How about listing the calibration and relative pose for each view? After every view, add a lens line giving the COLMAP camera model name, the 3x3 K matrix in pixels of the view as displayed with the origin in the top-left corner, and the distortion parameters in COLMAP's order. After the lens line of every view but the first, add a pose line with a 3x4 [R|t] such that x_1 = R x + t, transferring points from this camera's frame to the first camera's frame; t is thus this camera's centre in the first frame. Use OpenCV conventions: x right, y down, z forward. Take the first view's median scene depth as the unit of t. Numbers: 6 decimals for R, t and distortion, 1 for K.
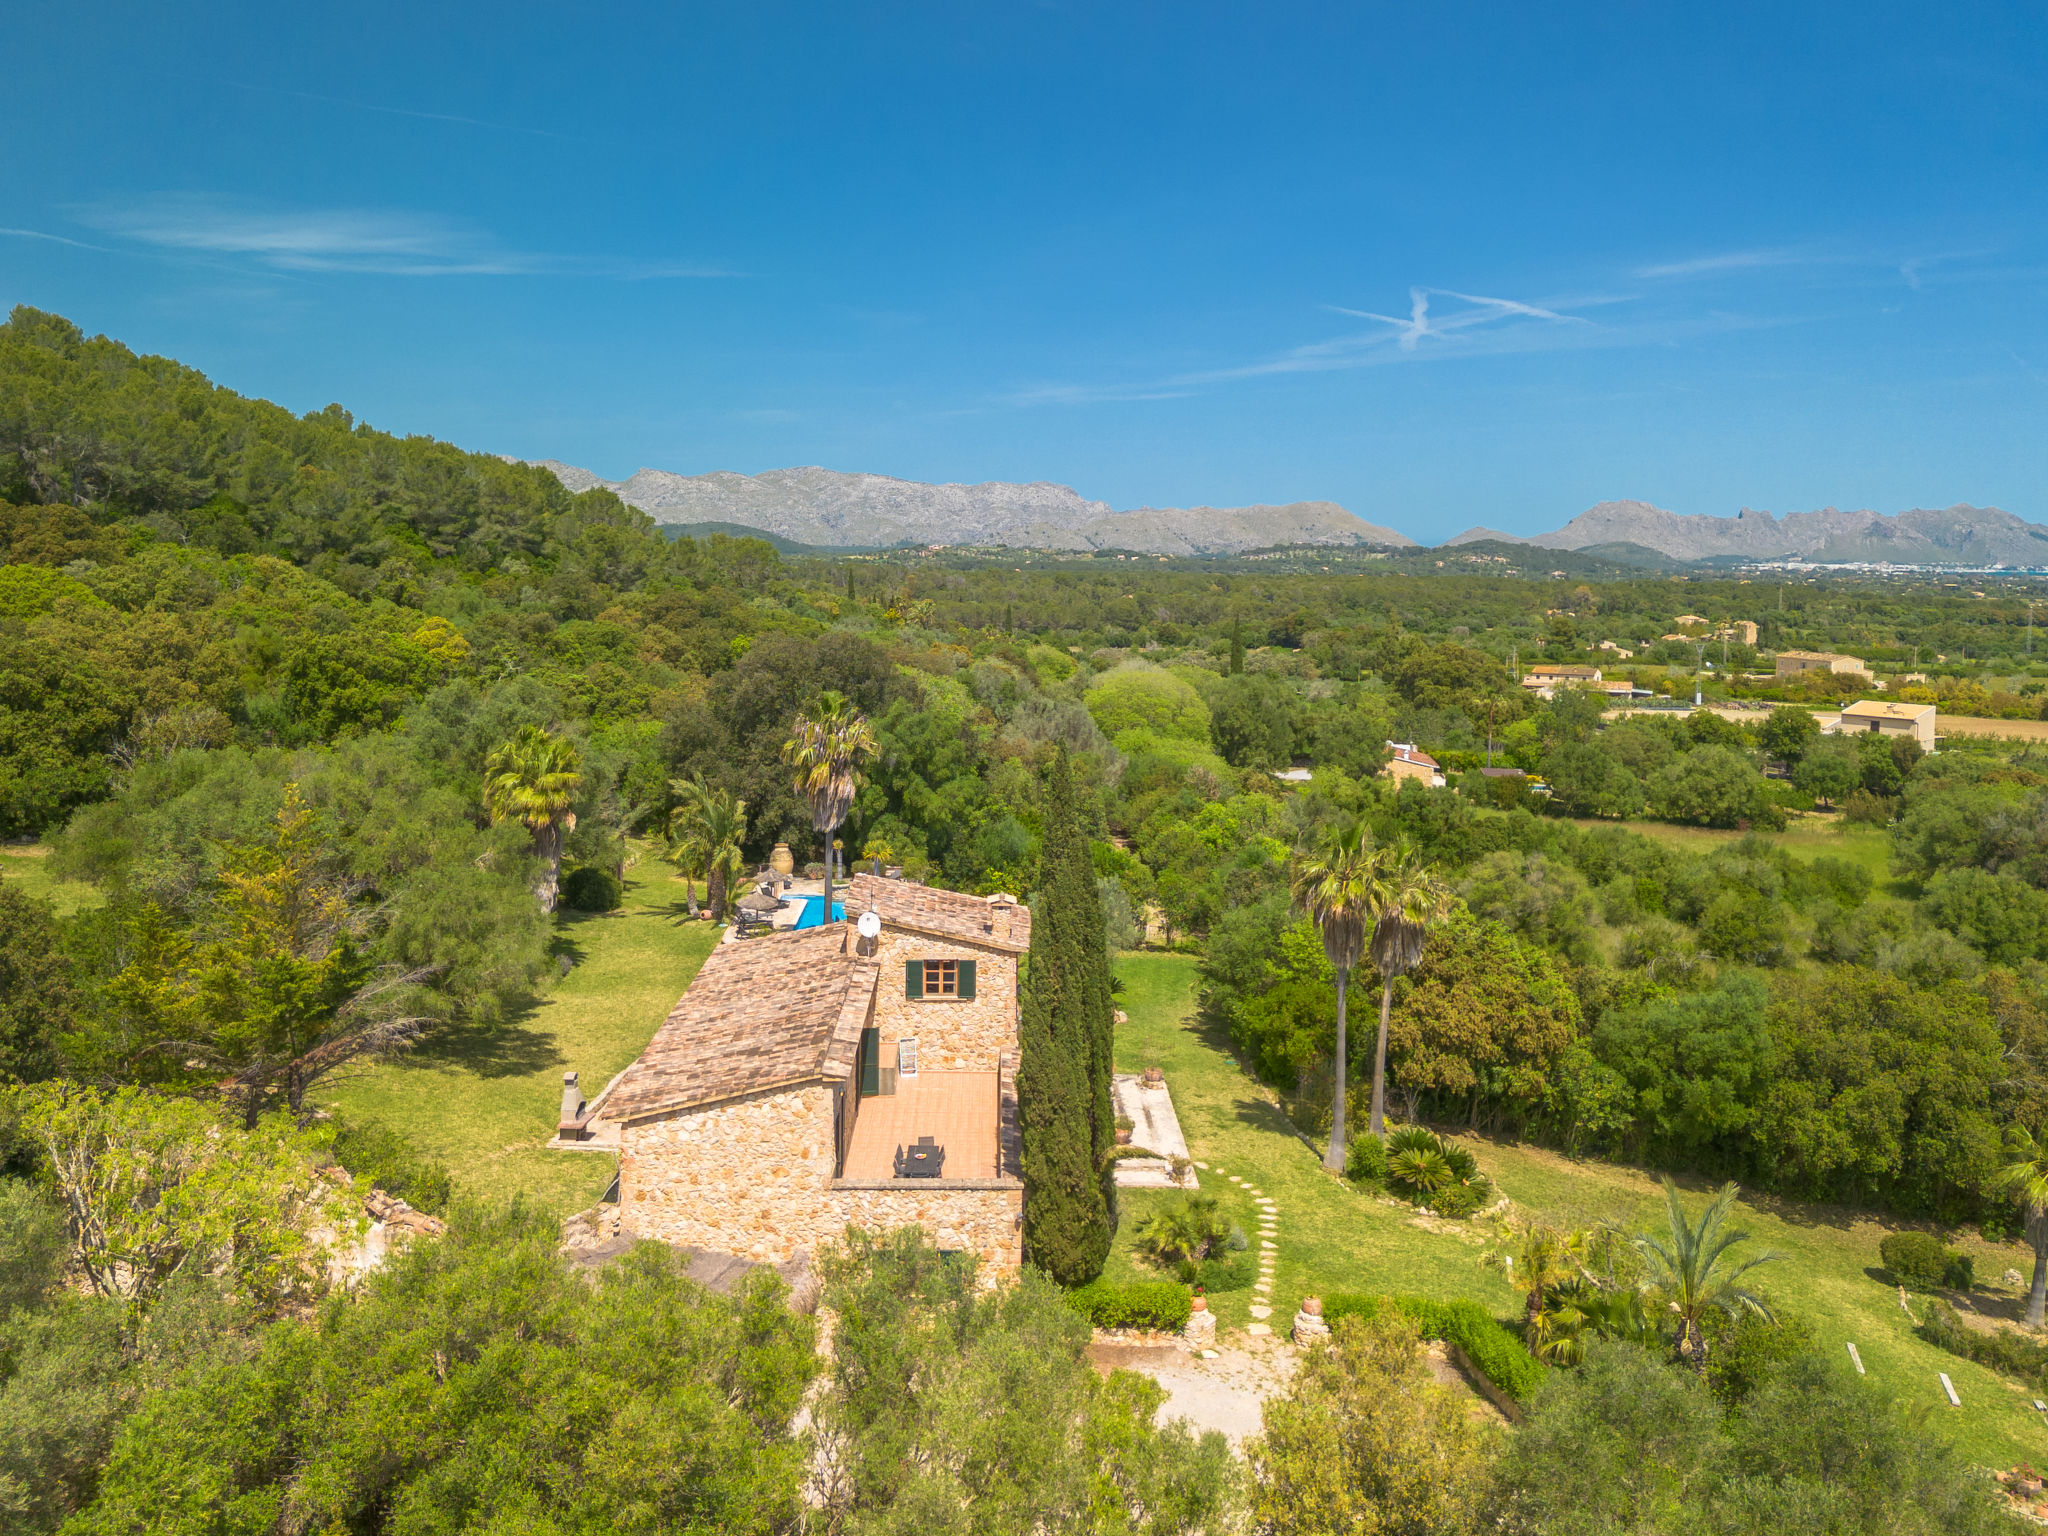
lens RADIAL K [[1659.4, 0, 1037.9], [0, 1659.4, 765.0], [0, 0, 1]] dist [0.056147, -0.062101]
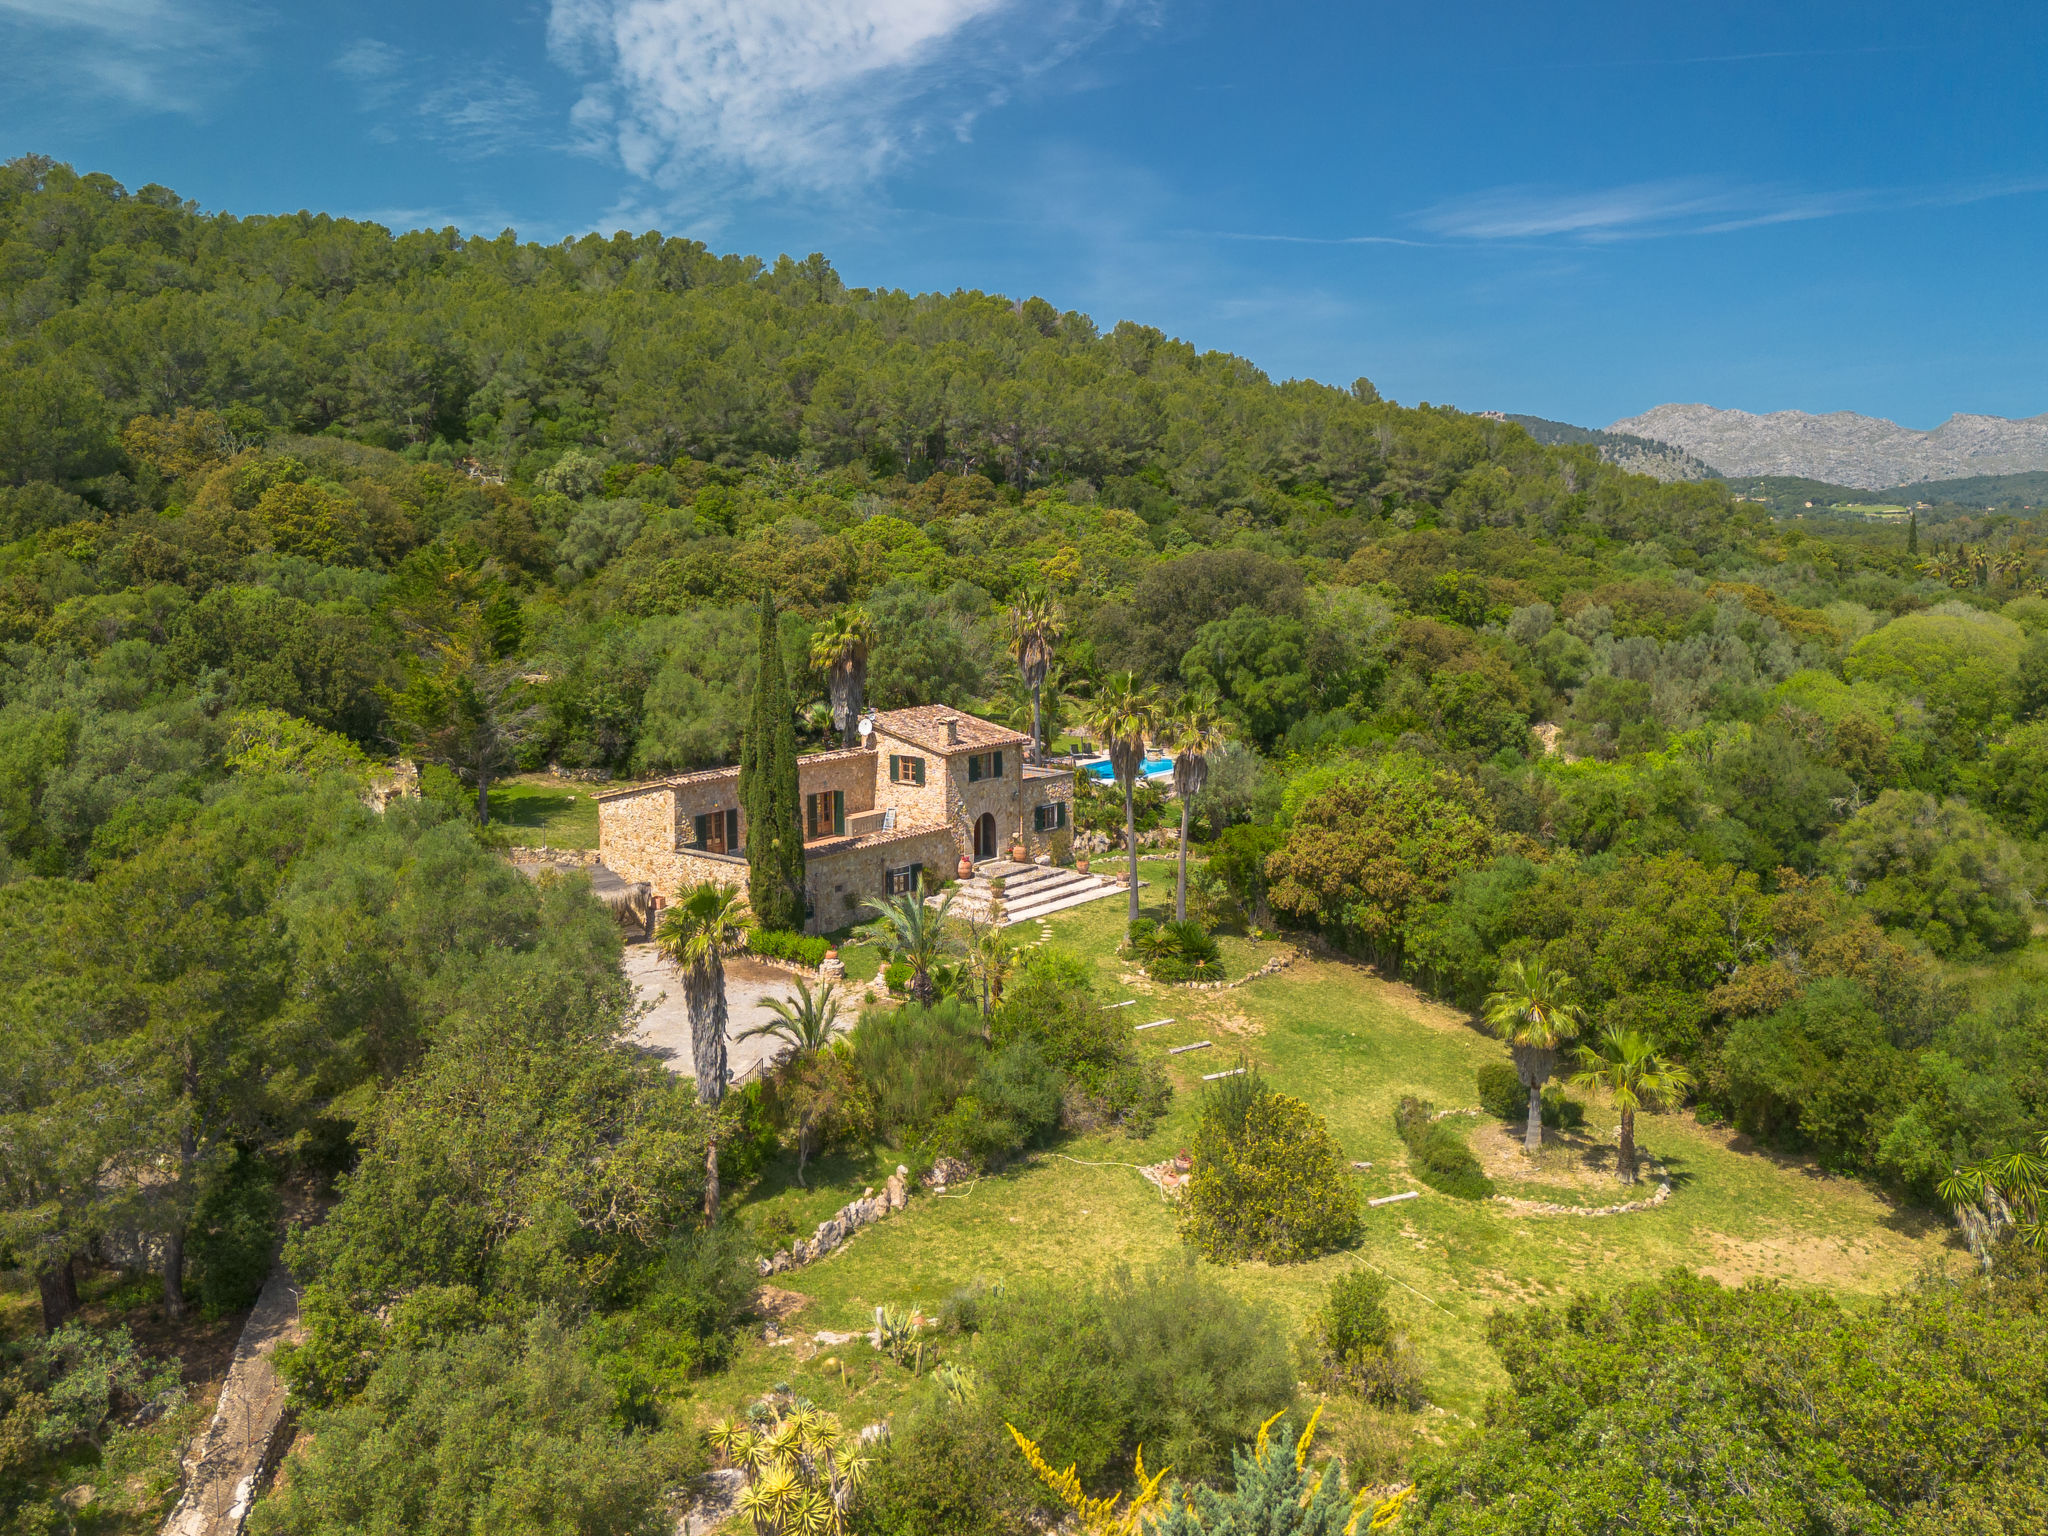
lens RADIAL K [[1679.7, 0, 1085.4], [0, 1679.7, 765.4], [0, 0, 1]] dist [0.110059, -0.003515]
pose [[0.764337, 0.078478, -0.640023, 0.891016], [-0.065332, 0.996884, 0.044214, 0.042523], [0.641498, 0.008019, 0.767083, -0.041286]]
